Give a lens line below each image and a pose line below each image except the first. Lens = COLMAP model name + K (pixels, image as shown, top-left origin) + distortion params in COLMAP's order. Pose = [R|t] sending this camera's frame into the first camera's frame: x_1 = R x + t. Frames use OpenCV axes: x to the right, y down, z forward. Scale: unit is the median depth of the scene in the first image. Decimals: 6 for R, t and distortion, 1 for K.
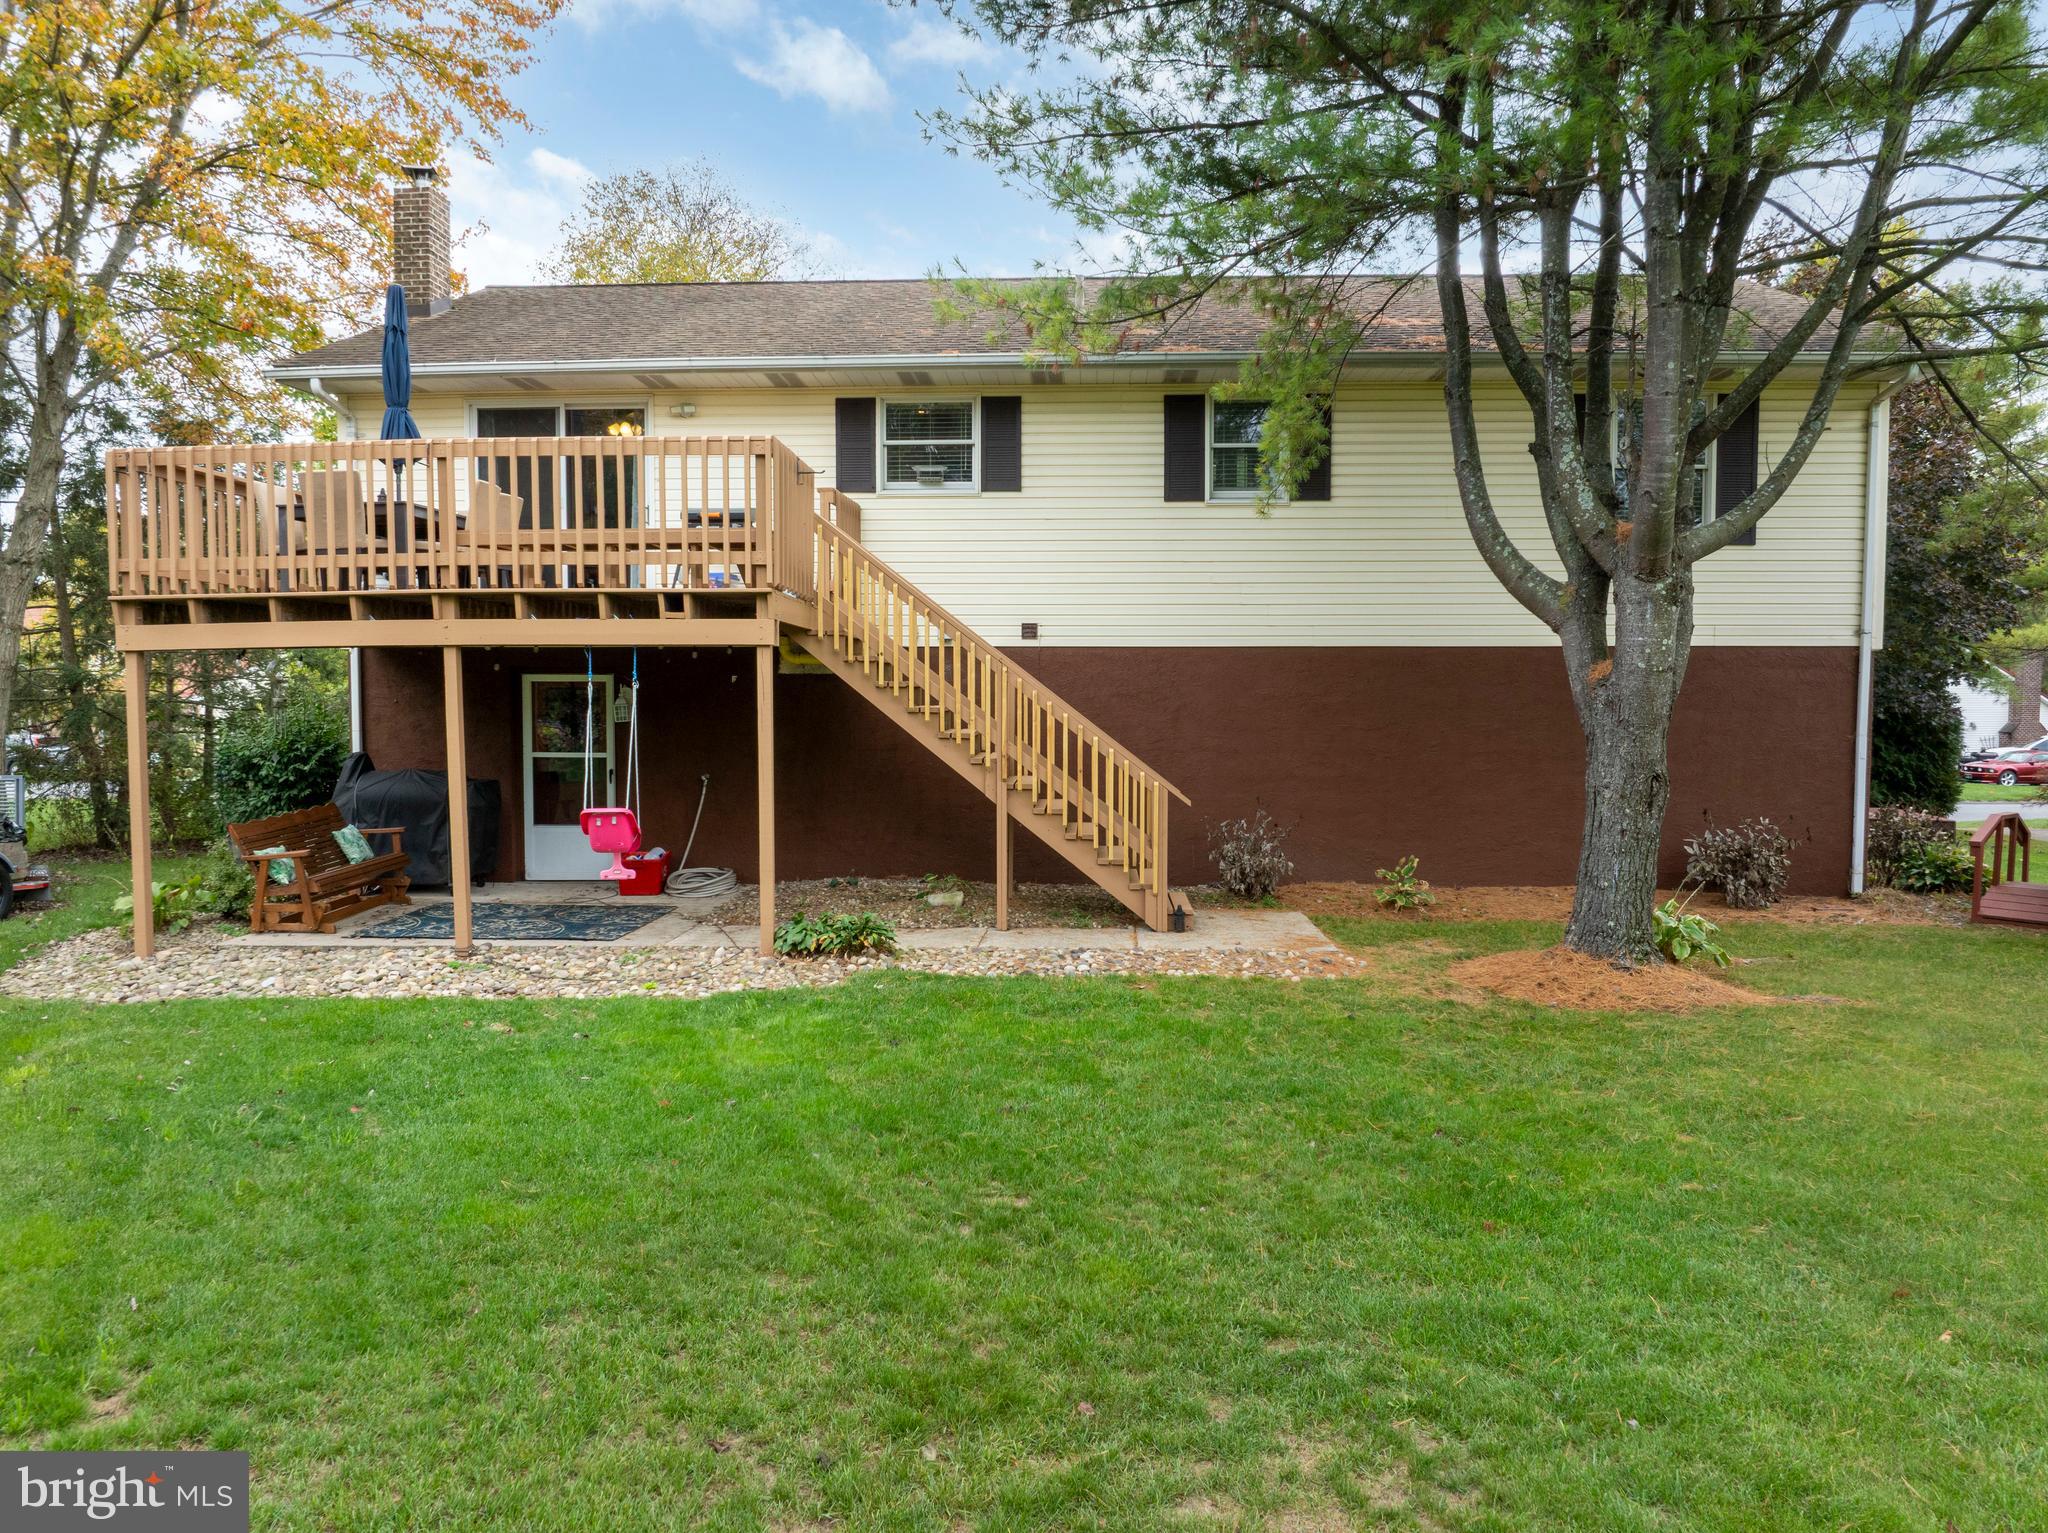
lens RADIAL K [[1445.4, 0, 1027.2], [0, 1445.4, 769.6], [0, 0, 1]] dist [-0.039336, 0.009005]
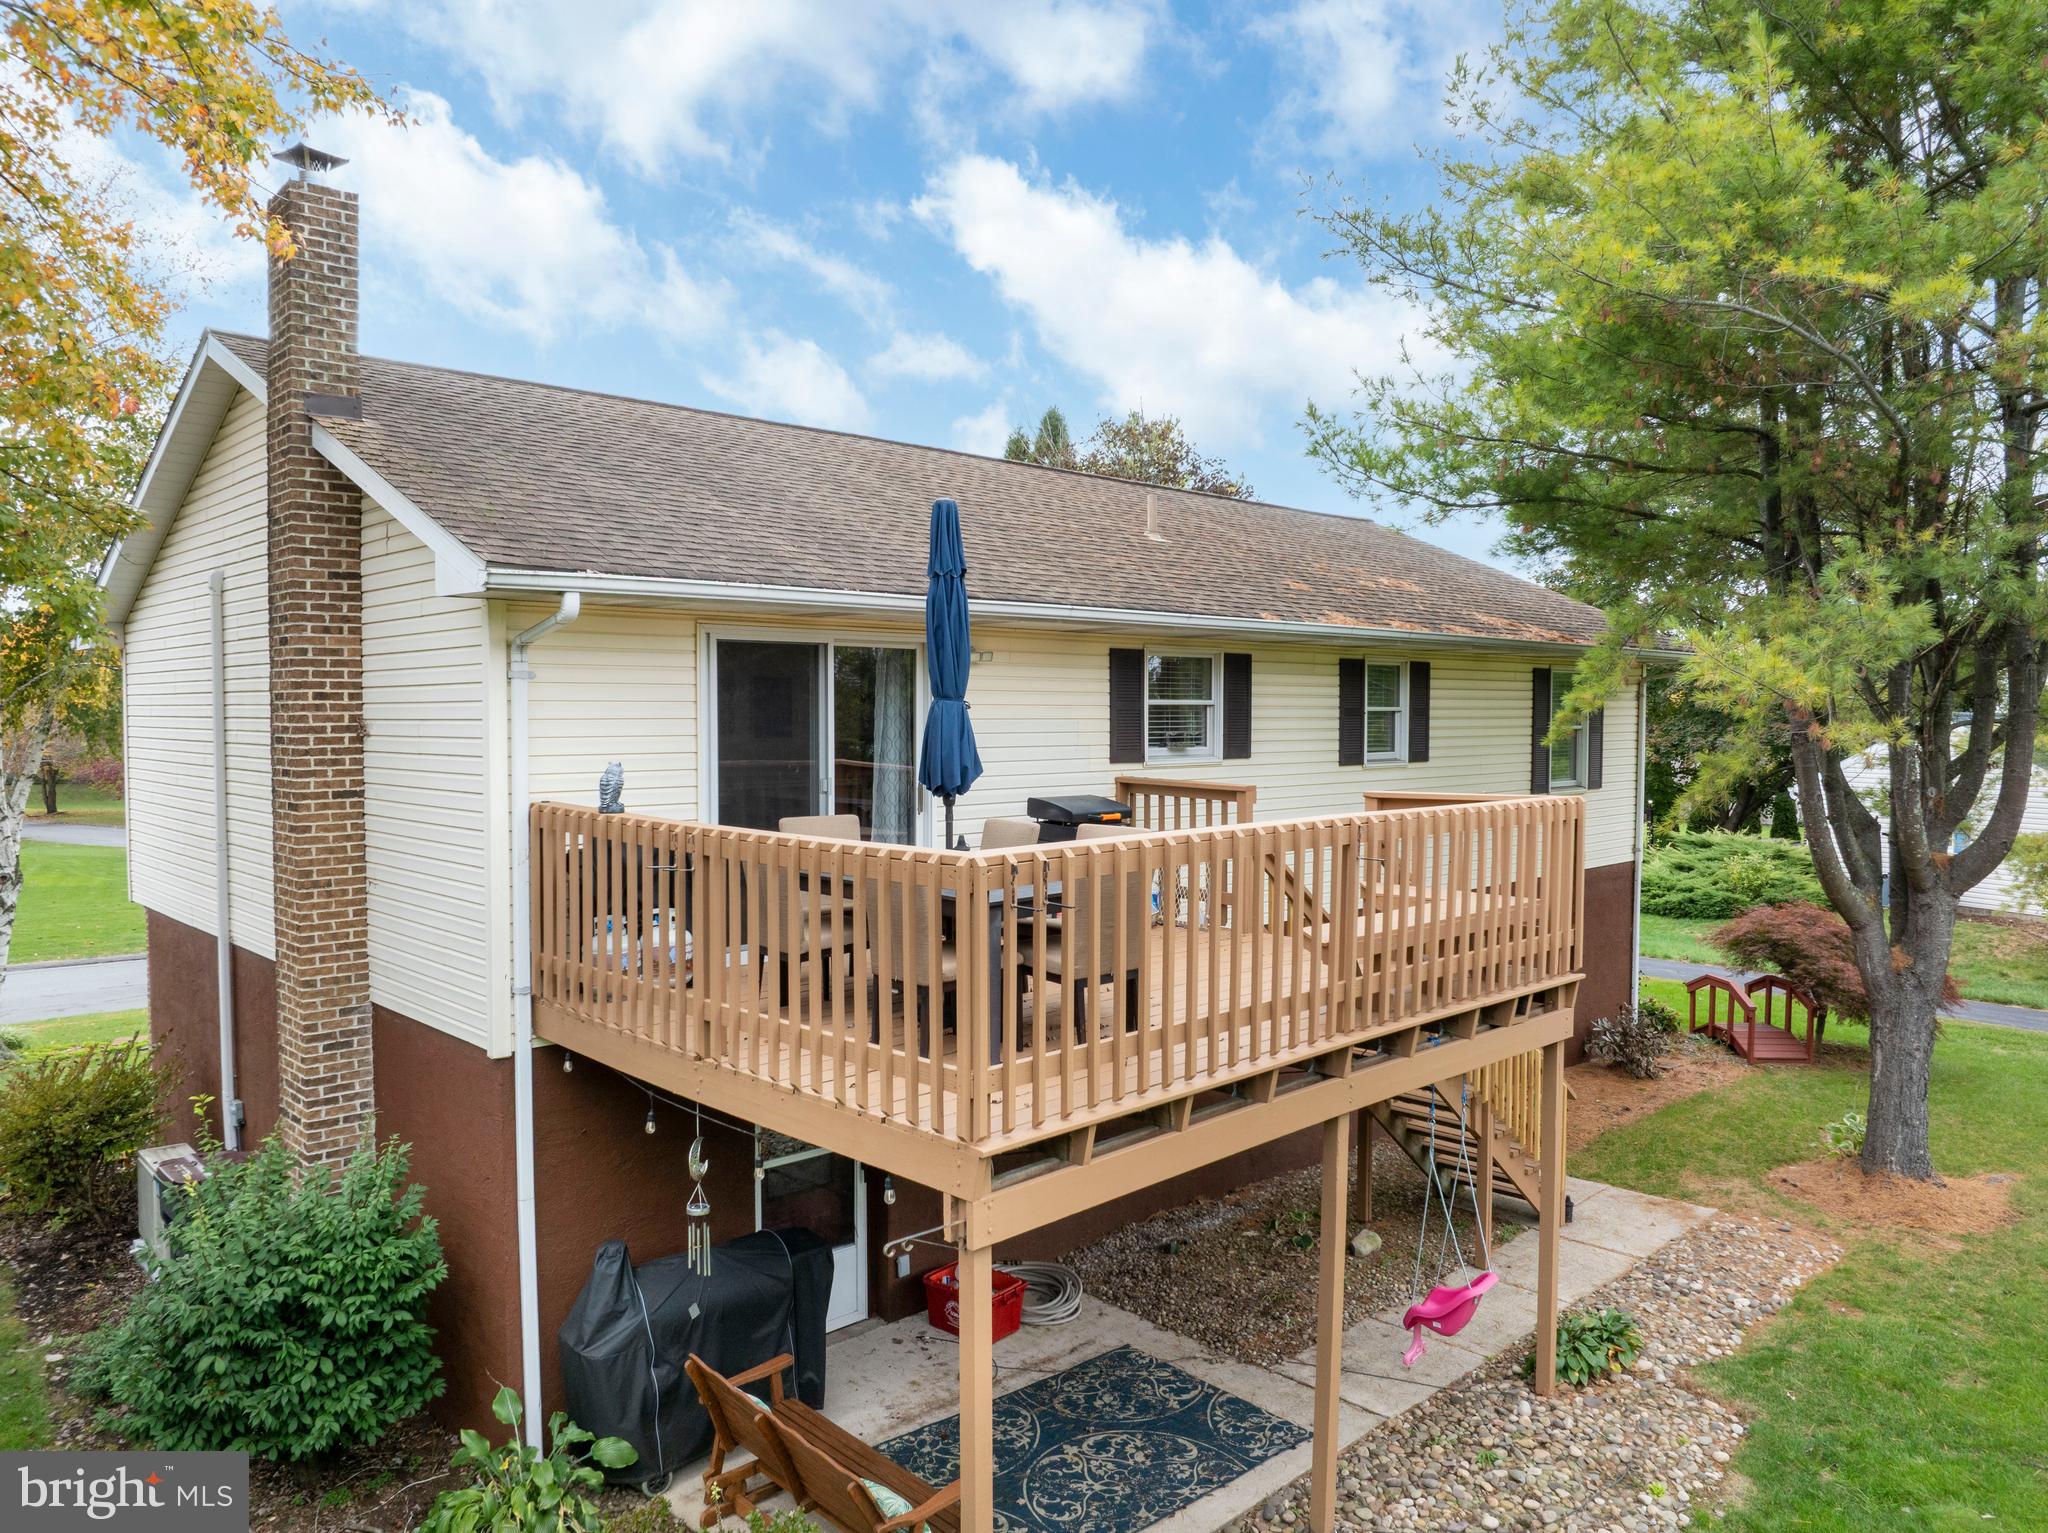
lens RADIAL K [[1445.4, 0, 1032.1], [0, 1445.4, 772.8], [0, 0, 1]] dist [-0.039336, 0.009005]
pose [[0.683570, -0.032469, 0.729163, -0.877746], [0.038382, 0.999227, 0.008512, -0.227450], [-0.728875, 0.022168, 0.684288, 0.554719]]
